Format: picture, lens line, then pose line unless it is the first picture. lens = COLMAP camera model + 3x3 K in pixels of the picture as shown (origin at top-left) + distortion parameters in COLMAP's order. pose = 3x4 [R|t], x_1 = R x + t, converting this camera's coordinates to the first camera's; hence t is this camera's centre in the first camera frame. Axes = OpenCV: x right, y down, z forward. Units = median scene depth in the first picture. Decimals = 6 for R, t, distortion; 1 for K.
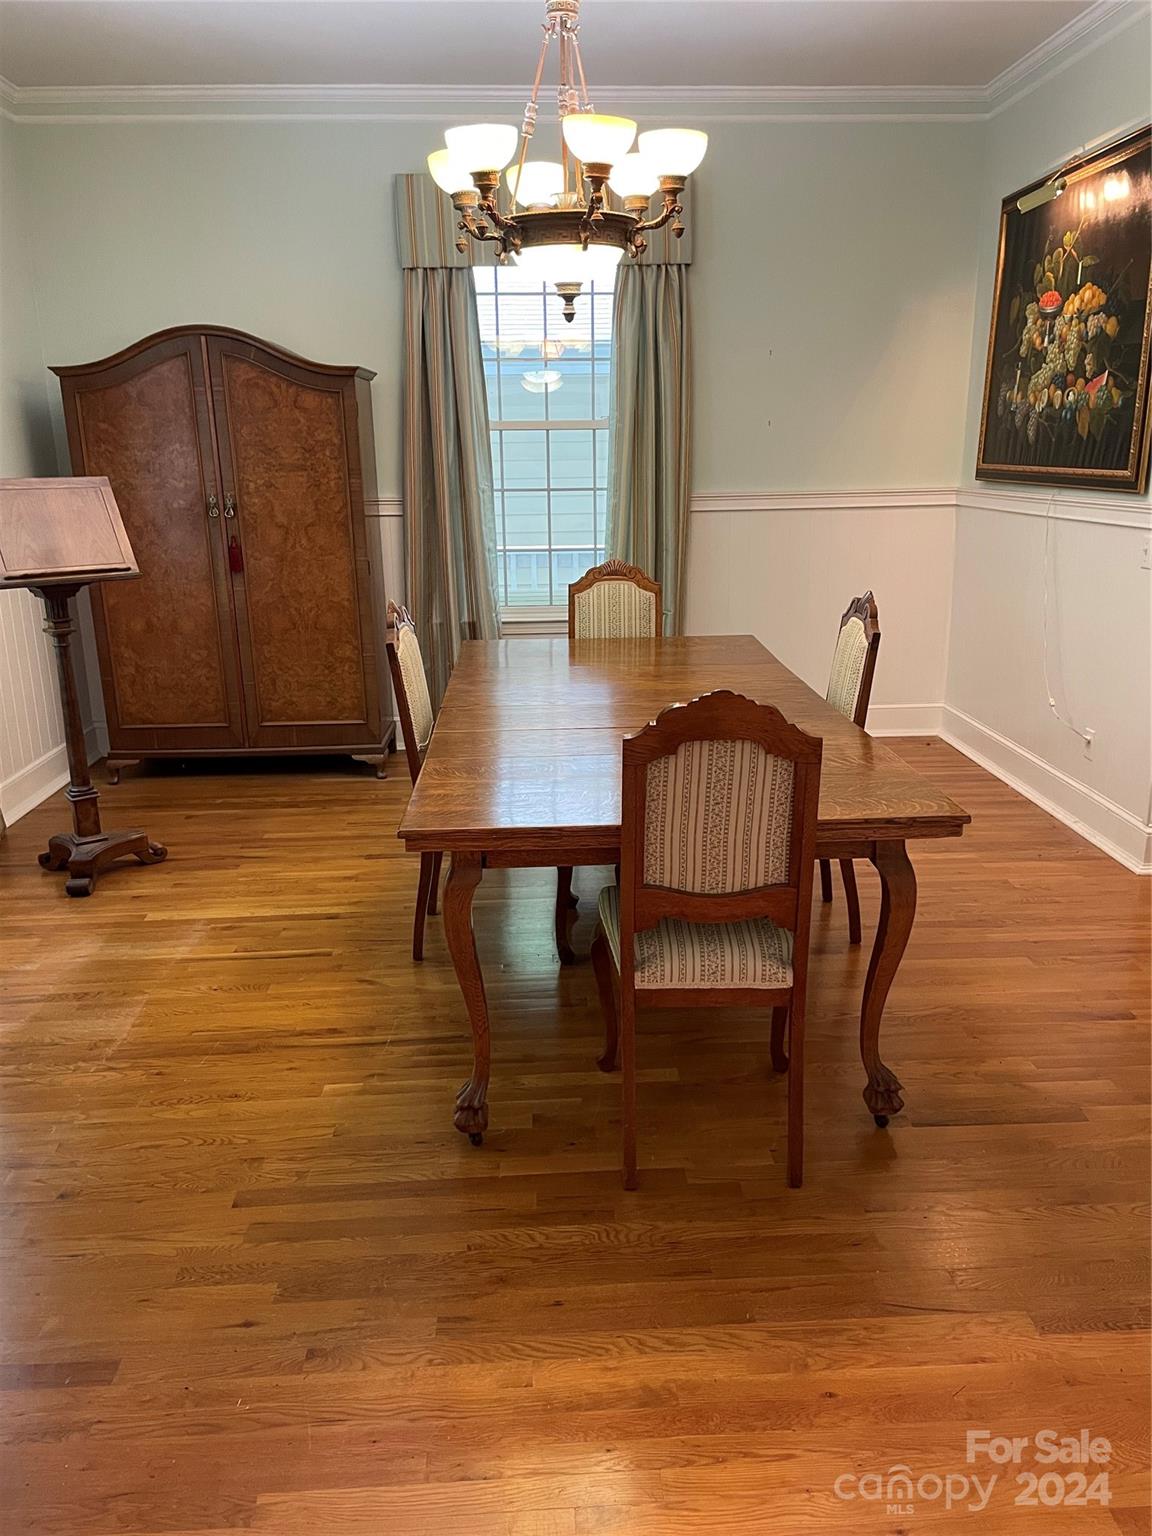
lens RADIAL K [[1159.8, 0, 589.1], [0, 1159.8, 777.1], [0, 0, 1]] dist [0.076272, -0.107678]
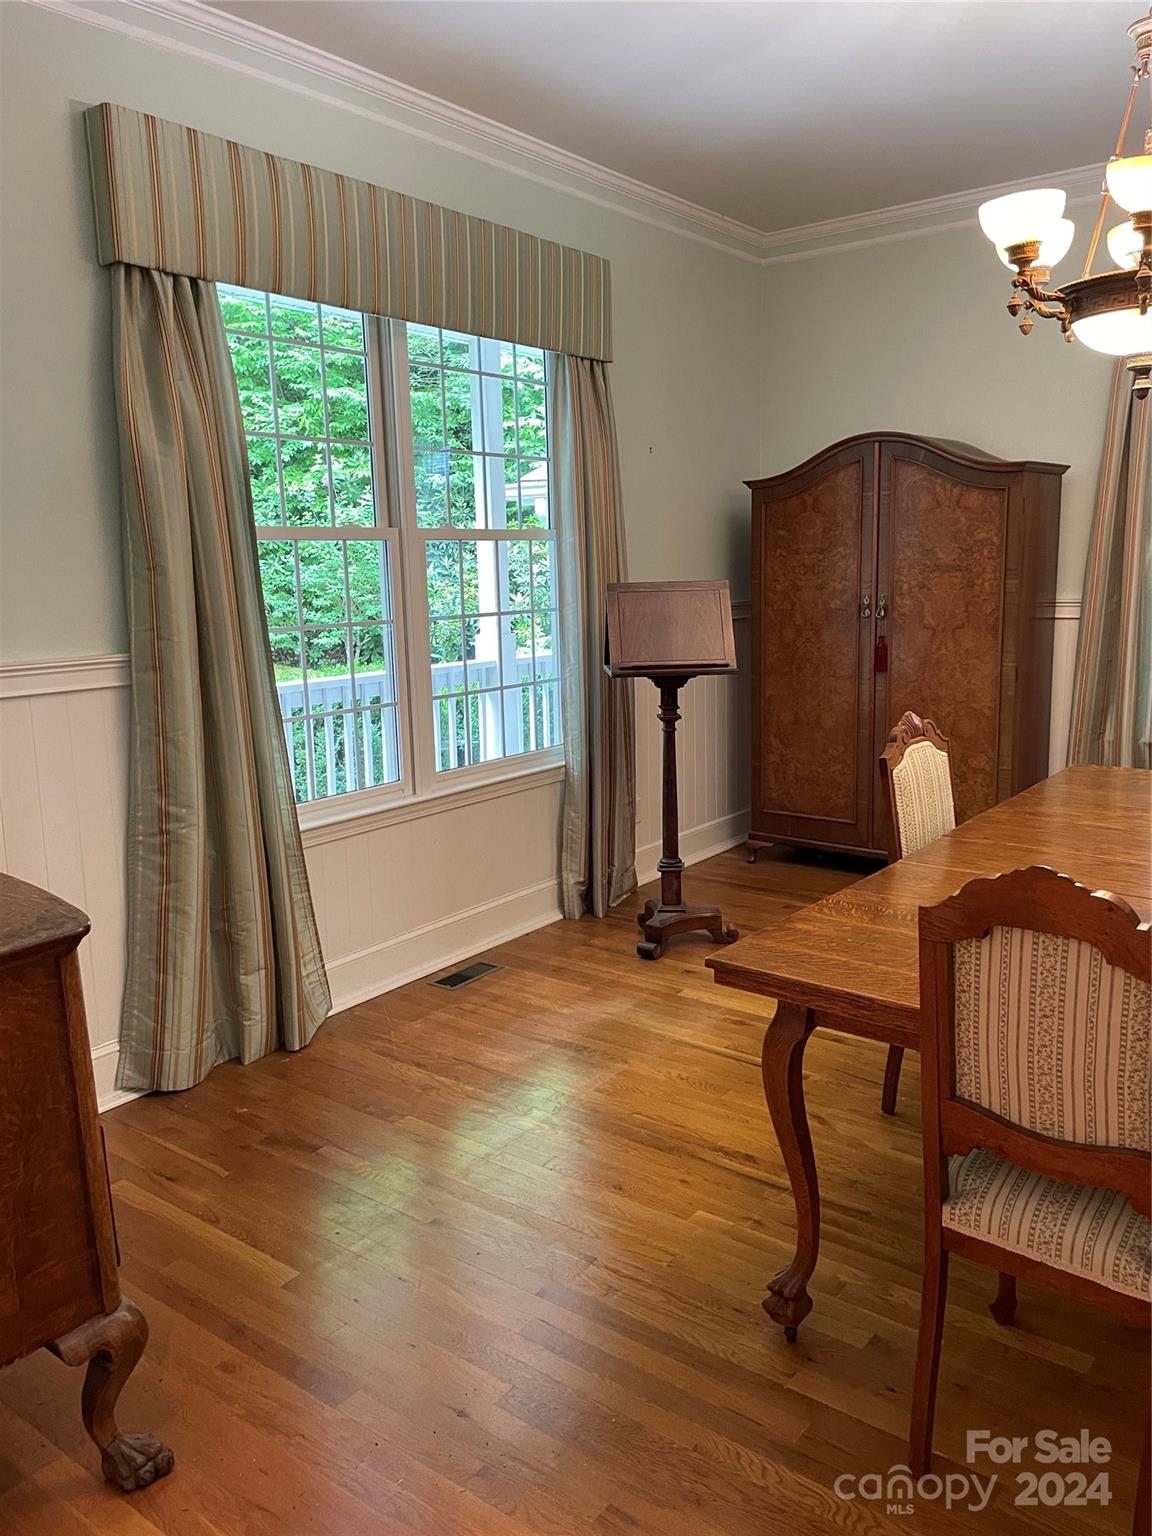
lens RADIAL K [[1159.8, 0, 578.1], [0, 1159.8, 765.1], [0, 0, 1]] dist [0.076272, -0.107678]
pose [[0.752715, 0.110052, -0.649083, 0.163481], [-0.166092, 0.985781, -0.025471, -0.030914], [0.637051, 0.126980, 0.760291, 0.098244]]
